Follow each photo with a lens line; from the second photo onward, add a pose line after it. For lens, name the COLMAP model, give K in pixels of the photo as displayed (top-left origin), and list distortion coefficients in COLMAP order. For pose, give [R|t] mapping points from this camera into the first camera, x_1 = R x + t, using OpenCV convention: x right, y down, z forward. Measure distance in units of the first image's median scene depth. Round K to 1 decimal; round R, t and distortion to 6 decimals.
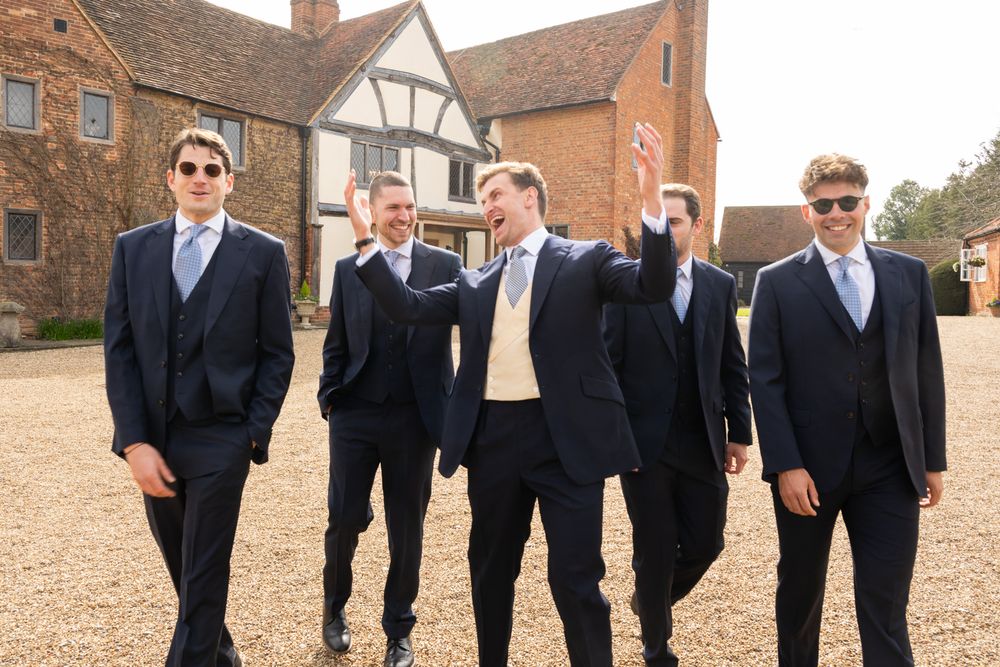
lens RADIAL K [[778.0, 0, 499.7], [0, 778.0, 333.5], [0, 0, 1]] dist [-0.001116, -0.000761]
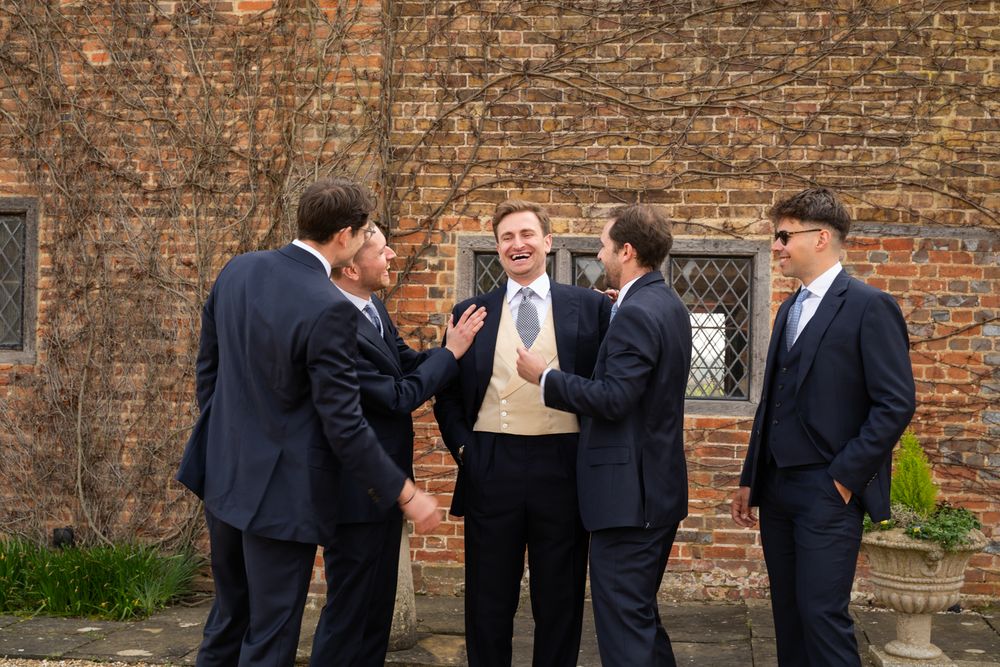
lens RADIAL K [[1360.9, 0, 500.1], [0, 1360.9, 332.8], [0, 0, 1]] dist [0.023095, 0.000000]
pose [[0.516637, -0.029245, -0.855705, -0.001719], [-0.069043, 0.994739, -0.075681, -0.069466], [0.853416, 0.098180, 0.511900, 0.844782]]
